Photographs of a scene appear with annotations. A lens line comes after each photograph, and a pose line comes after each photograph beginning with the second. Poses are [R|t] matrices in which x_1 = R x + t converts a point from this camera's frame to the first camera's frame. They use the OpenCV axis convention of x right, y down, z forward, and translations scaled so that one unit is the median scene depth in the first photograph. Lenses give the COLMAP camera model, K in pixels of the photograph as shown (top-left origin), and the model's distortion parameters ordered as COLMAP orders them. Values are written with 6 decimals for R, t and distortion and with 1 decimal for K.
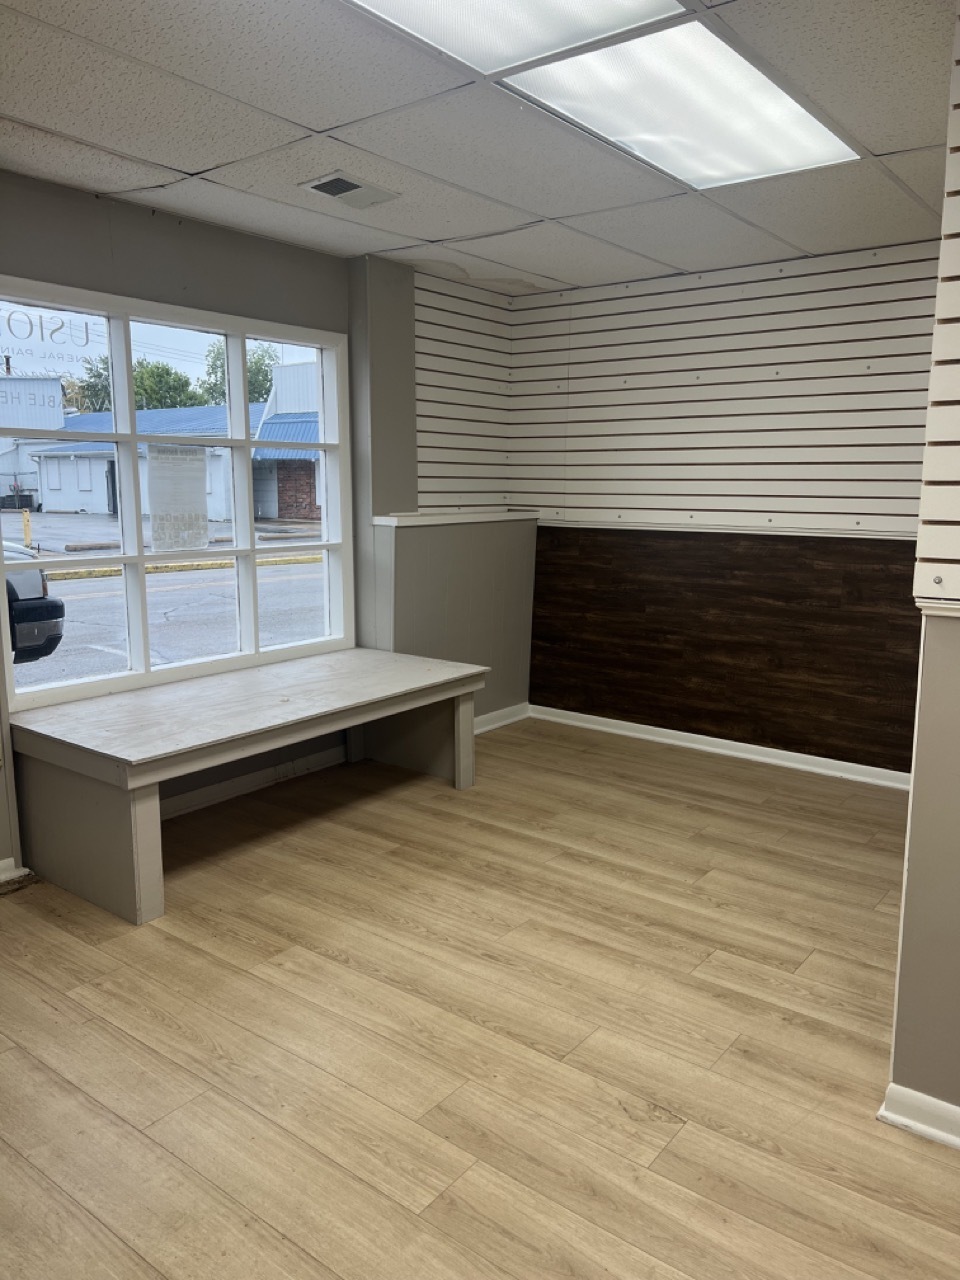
lens RADIAL K [[960.3, 0, 481.7], [0, 960.3, 640.0], [0, 0, 1]] dist [0.022280, -0.012248]
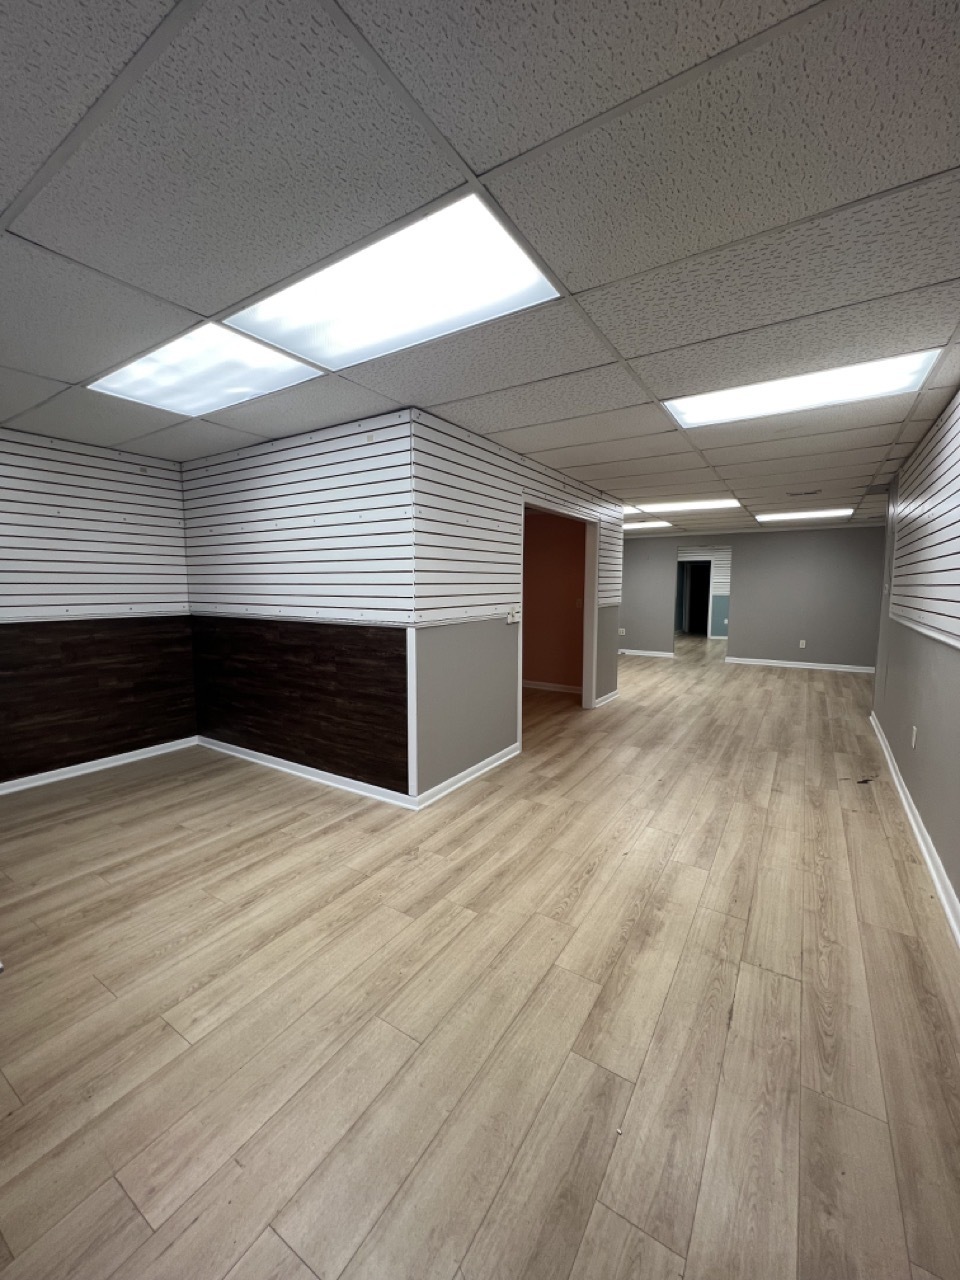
lens RADIAL K [[508.3, 0, 481.6], [0, 508.3, 635.9], [0, 0, 1]] dist [0.002451, 0.000128]
pose [[-0.080968, -0.109039, 0.990734, -0.693798], [0.167176, 0.978431, 0.121347, -0.099252], [-0.982597, 0.175452, -0.060993, 0.576566]]
